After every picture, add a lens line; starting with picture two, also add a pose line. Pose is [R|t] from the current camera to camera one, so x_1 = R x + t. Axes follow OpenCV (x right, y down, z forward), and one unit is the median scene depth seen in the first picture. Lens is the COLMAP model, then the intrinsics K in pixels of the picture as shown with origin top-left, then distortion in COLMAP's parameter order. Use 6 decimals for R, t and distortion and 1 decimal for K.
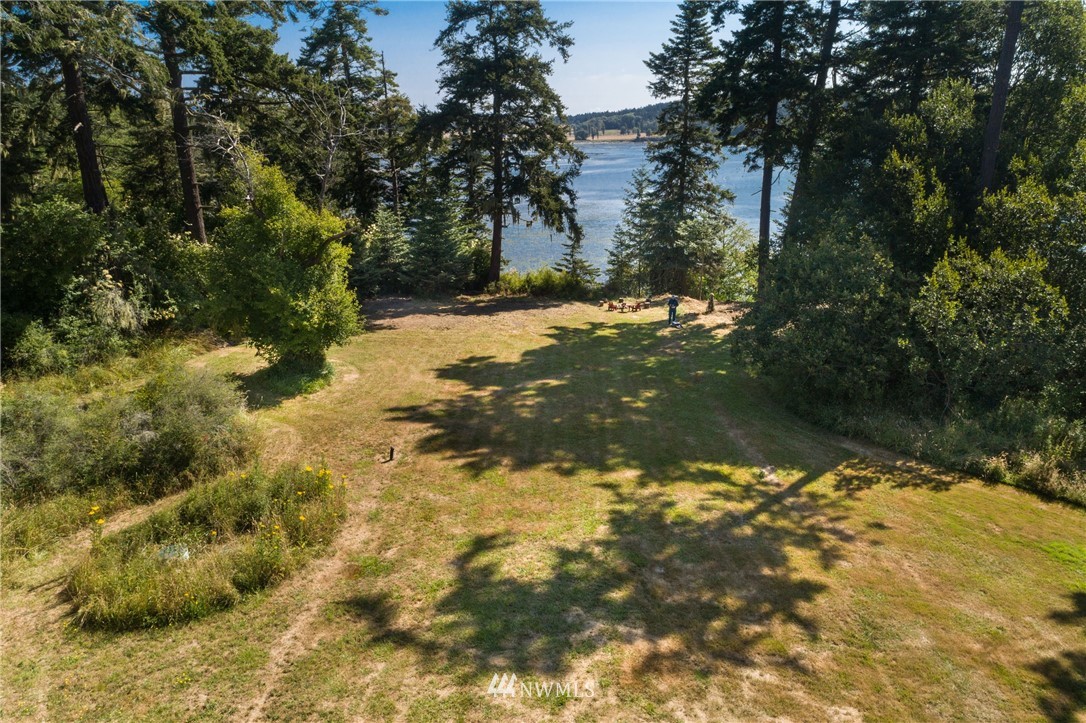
lens RADIAL K [[749.6, 0, 543.0], [0, 749.6, 361.5], [0, 0, 1]] dist [0.030894, 0.006155]
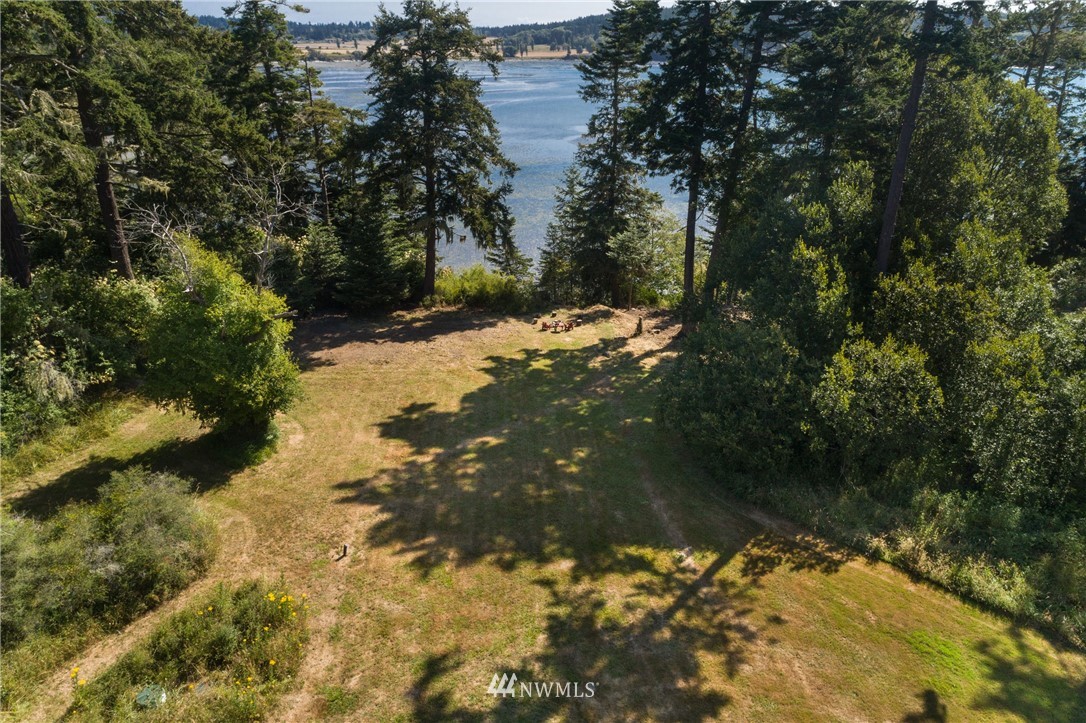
lens RADIAL K [[757.8, 0, 543.0], [0, 757.8, 361.5], [0, 0, 1]] dist [0.031847, 0.007191]
pose [[0.995906, -0.021362, 0.087838, -0.007498], [0.012460, 0.994841, 0.100676, -0.219501], [-0.089536, -0.099170, 0.991034, -0.069762]]
